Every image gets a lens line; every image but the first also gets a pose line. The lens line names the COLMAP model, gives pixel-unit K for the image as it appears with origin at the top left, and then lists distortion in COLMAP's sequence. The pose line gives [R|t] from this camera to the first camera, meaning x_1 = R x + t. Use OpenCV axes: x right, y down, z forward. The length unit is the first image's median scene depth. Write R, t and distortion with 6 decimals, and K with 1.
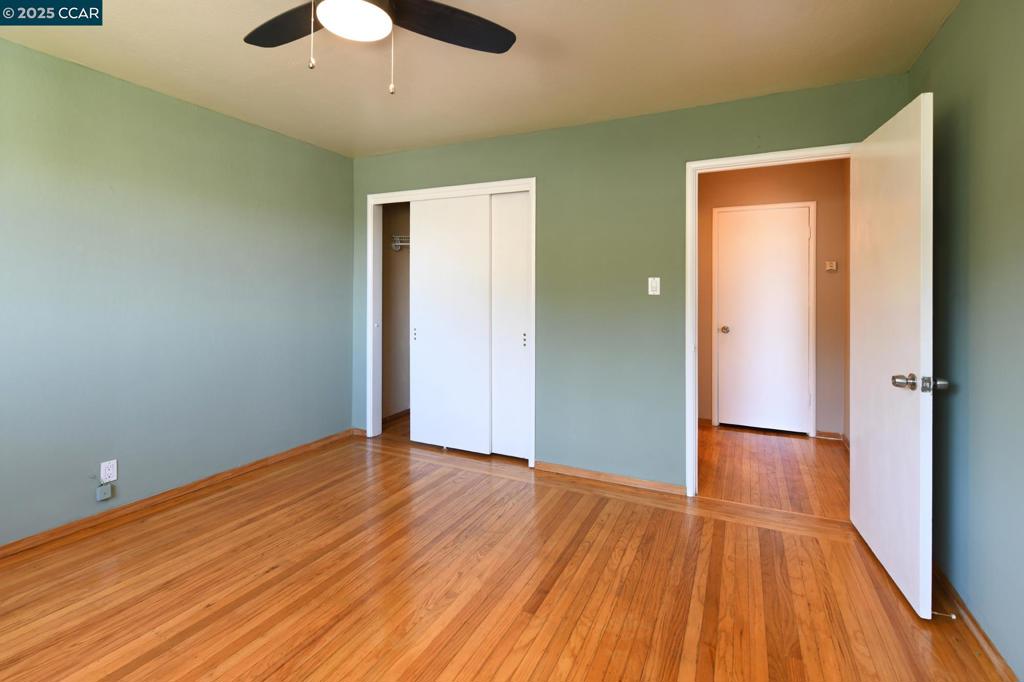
lens RADIAL K [[509.5, 0, 537.5], [0, 509.5, 291.9], [0, 0, 1]] dist [-0.008320, -0.000902]
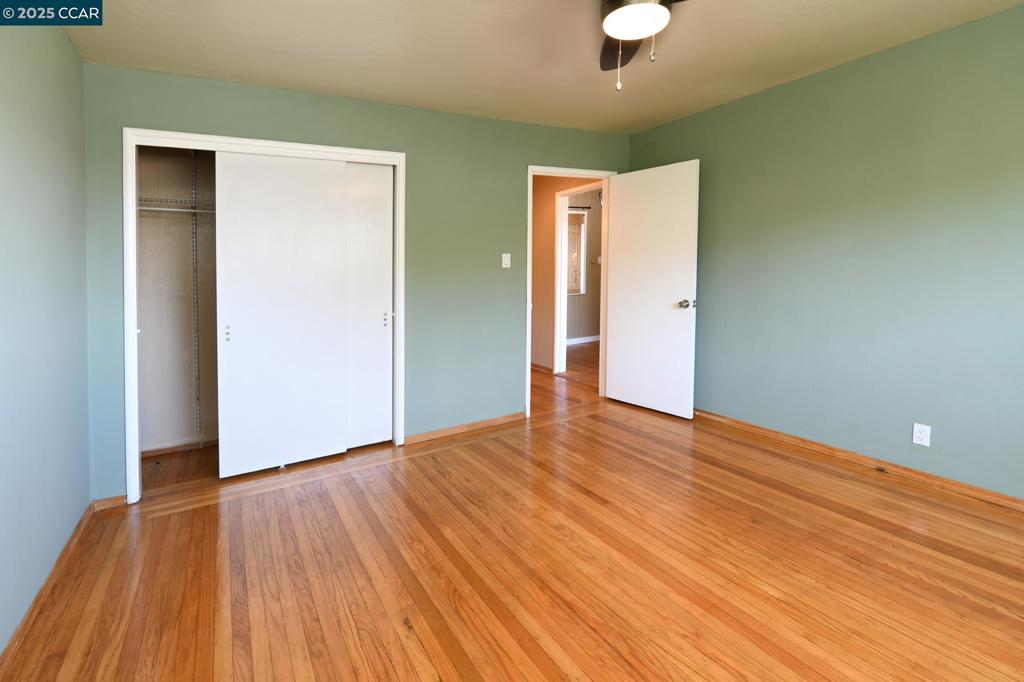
lens RADIAL K [[489.0, 0, 511.6], [0, 489.0, 294.5], [0, 0, 1]] dist [-0.005063, -0.000485]
pose [[0.538373, -0.074989, 0.839363, -0.912538], [0.037501, 0.997178, 0.065035, -0.006874], [-0.841872, -0.003537, 0.539666, 0.400436]]
